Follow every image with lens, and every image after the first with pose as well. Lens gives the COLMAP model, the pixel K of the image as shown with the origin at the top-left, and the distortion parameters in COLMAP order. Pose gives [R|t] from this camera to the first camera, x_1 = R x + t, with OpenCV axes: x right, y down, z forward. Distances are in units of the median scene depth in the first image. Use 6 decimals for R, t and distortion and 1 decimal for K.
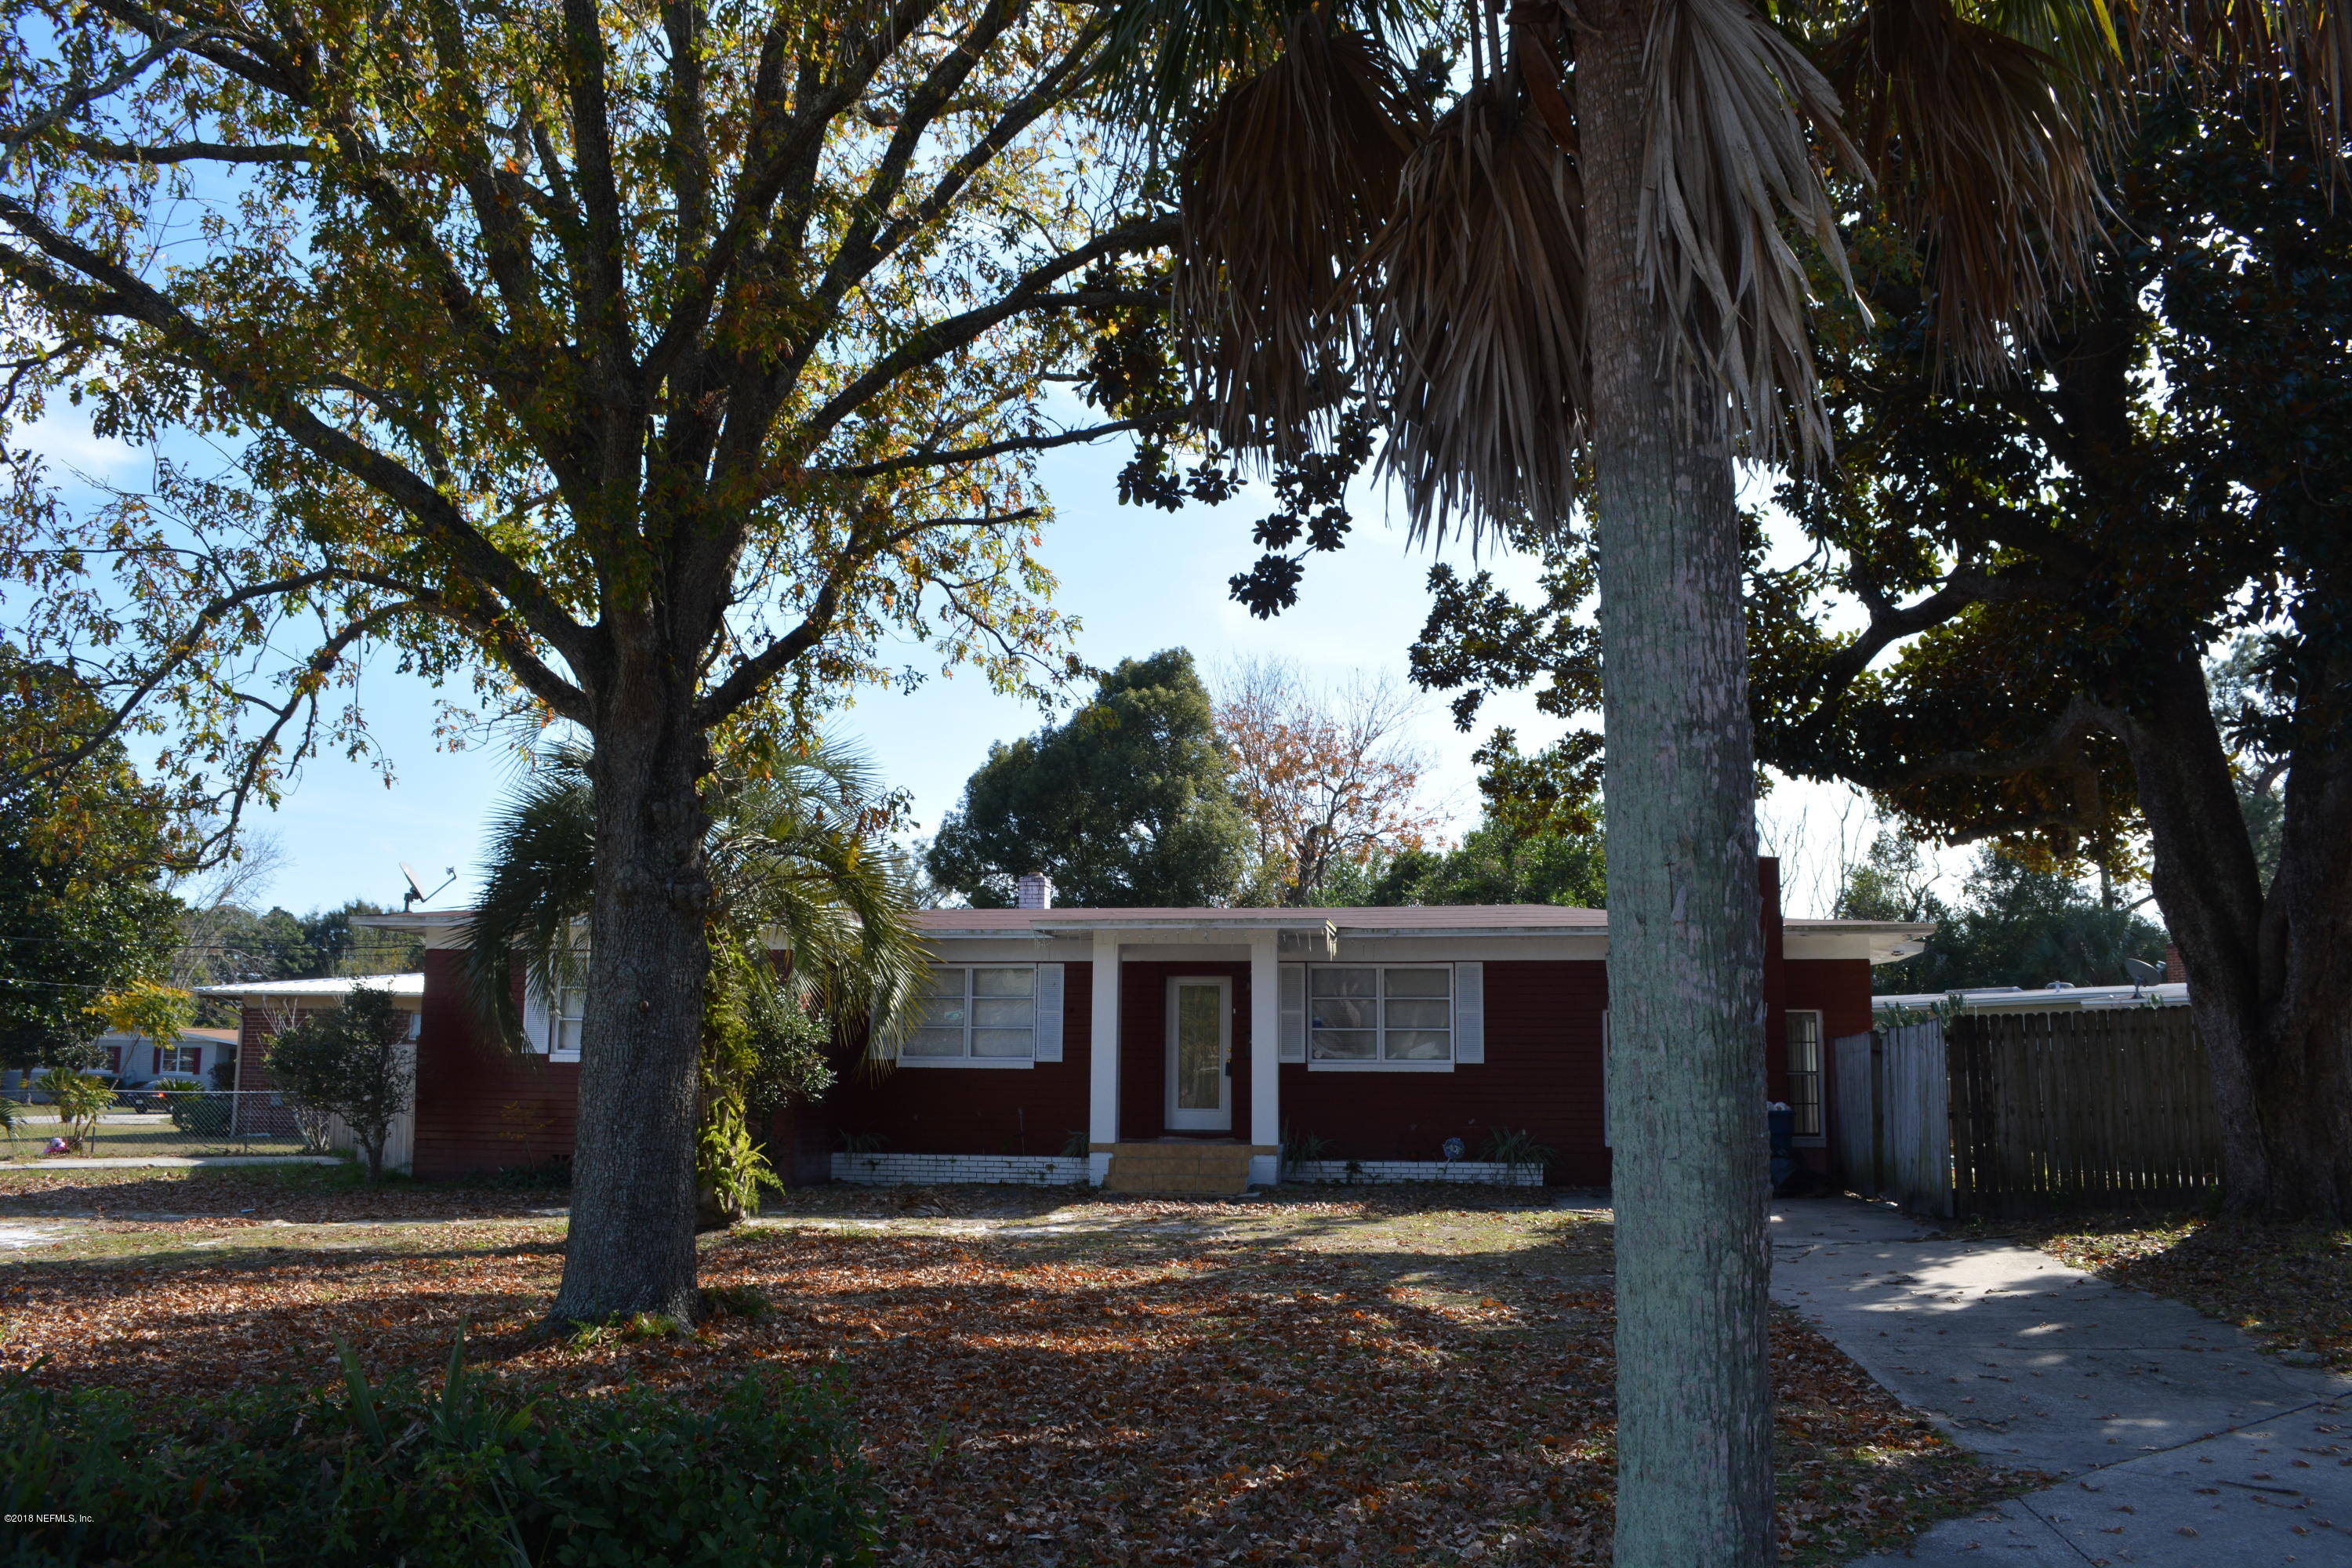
lens RADIAL K [[1842.3, 0, 1182.1], [0, 1842.3, 790.6], [0, 0, 1]] dist [-0.082906, 0.007591]
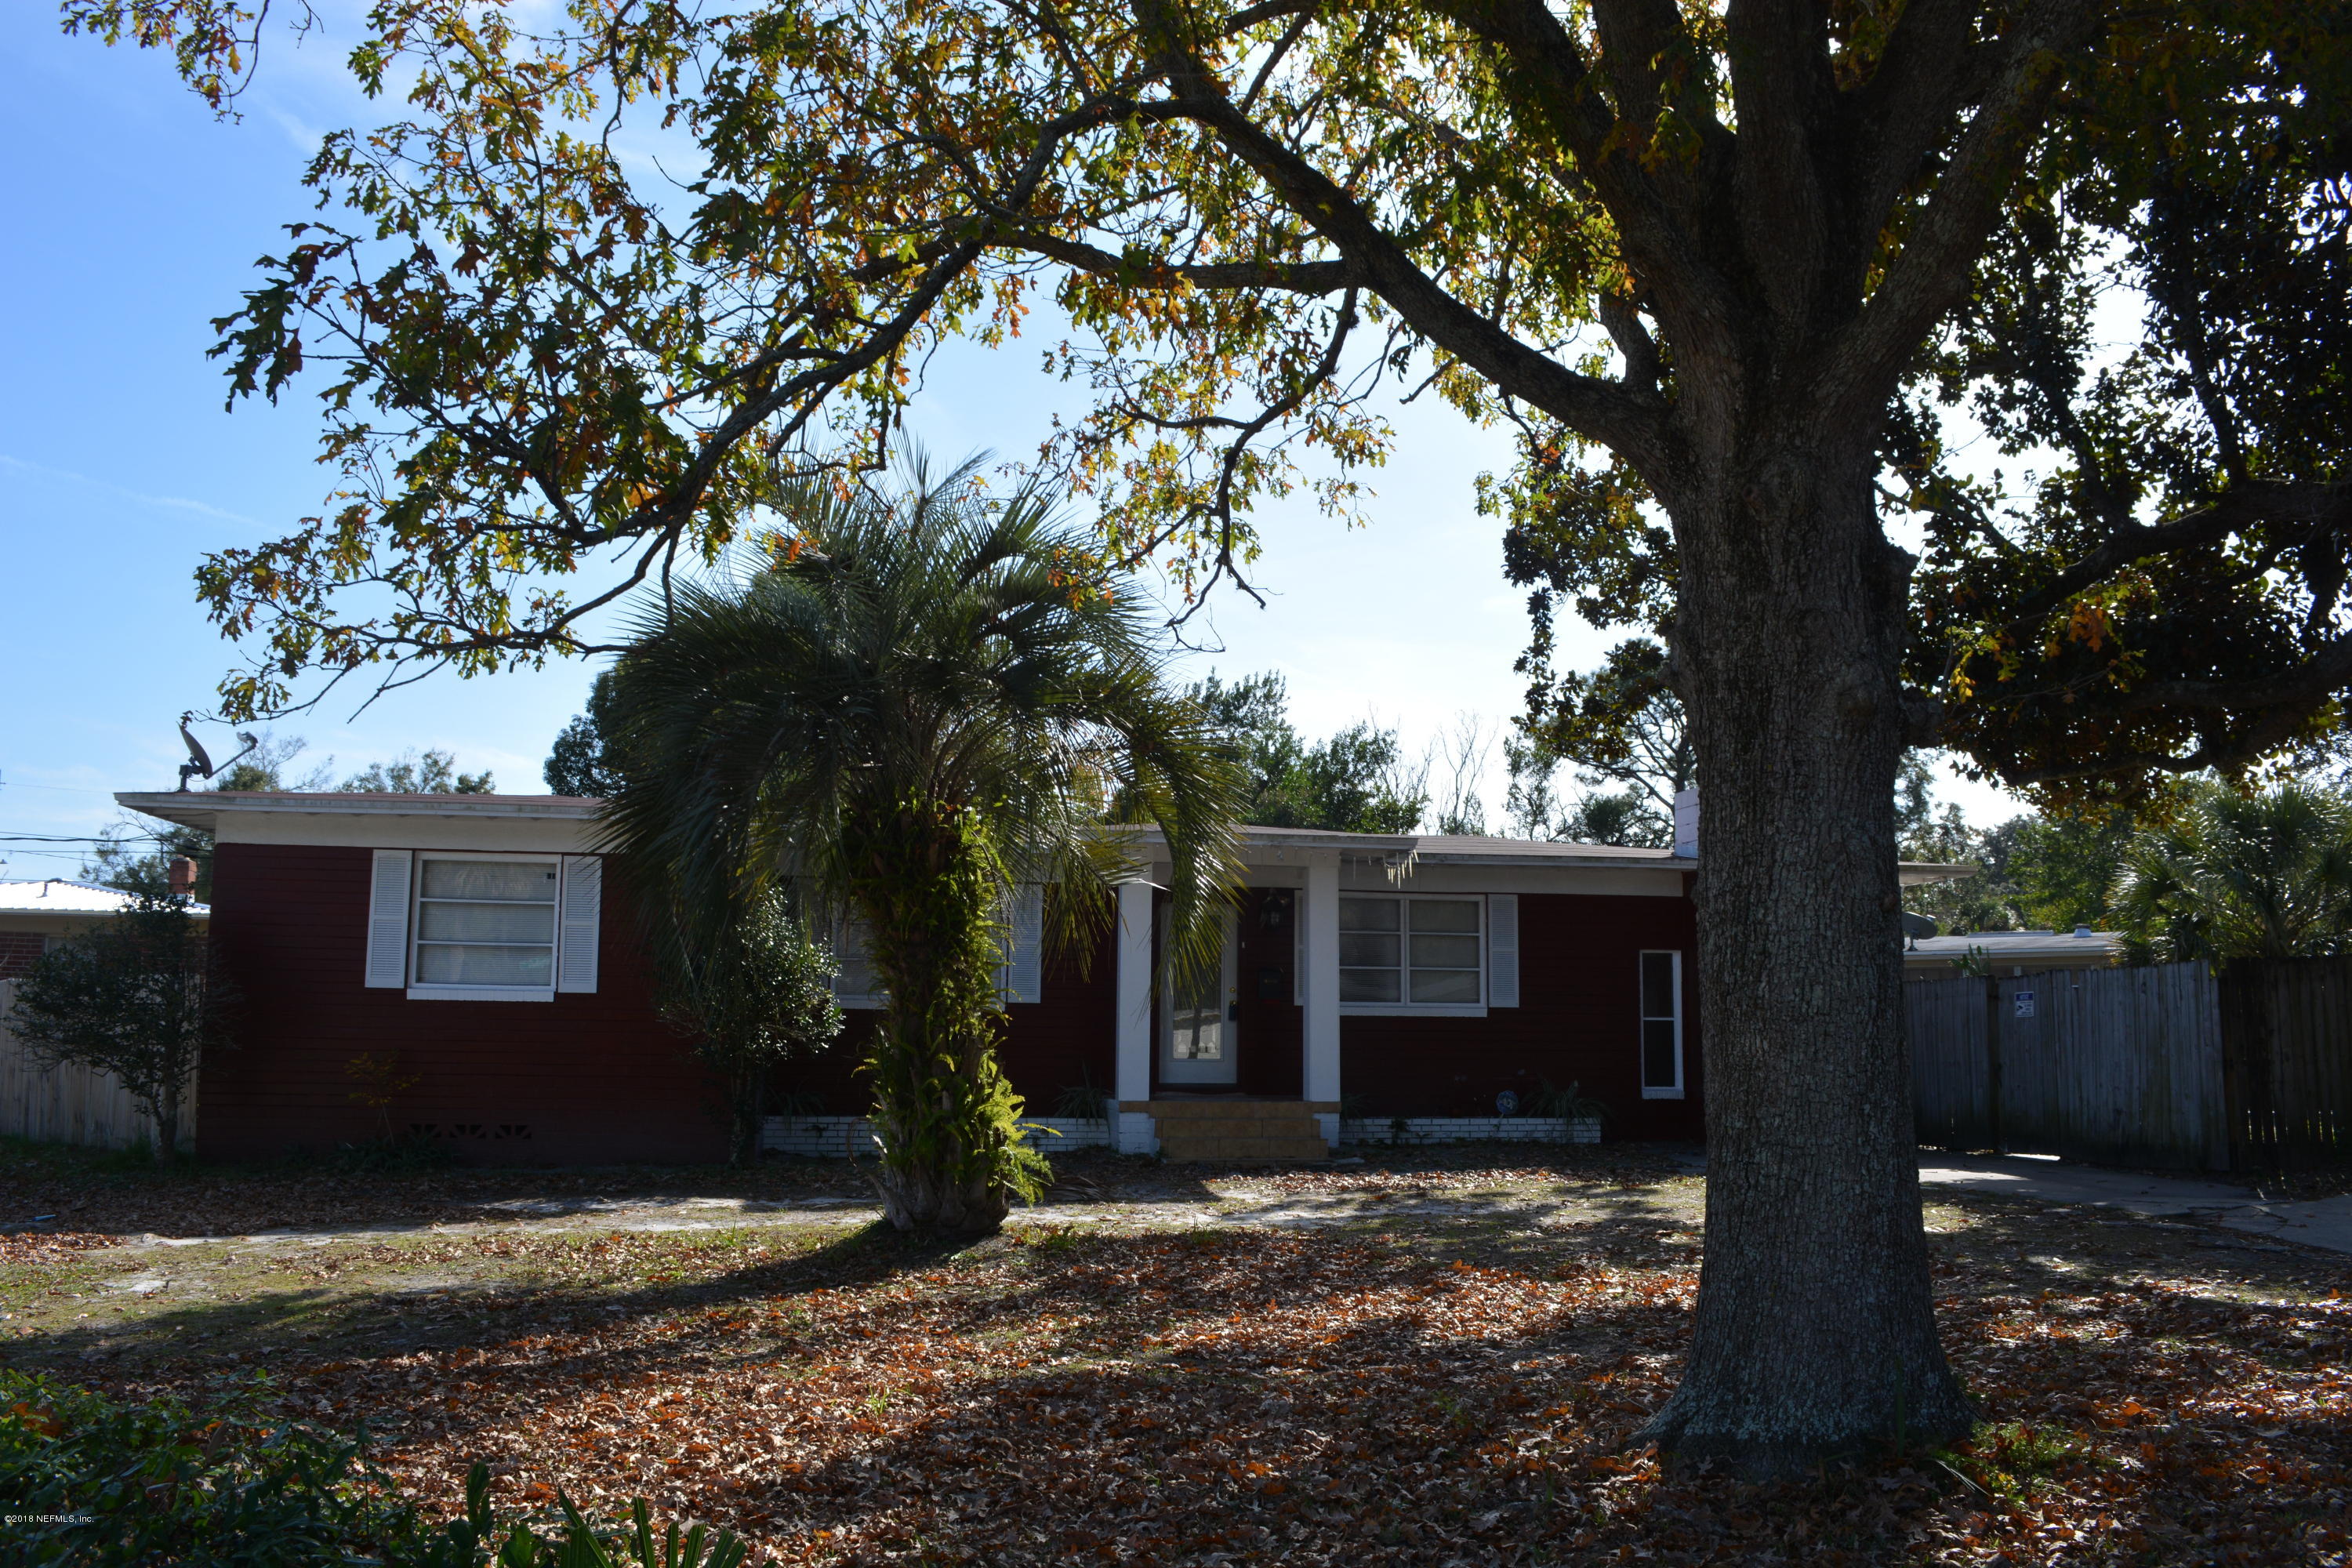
lens RADIAL K [[1842.3, 0, 1182.1], [0, 1842.3, 790.6], [0, 0, 1]] dist [-0.082906, 0.007591]
pose [[0.950534, 0.040854, 0.307923, -0.279465], [-0.051998, 0.998253, 0.028069, 0.027353], [-0.306239, -0.042692, 0.950997, 0.208407]]
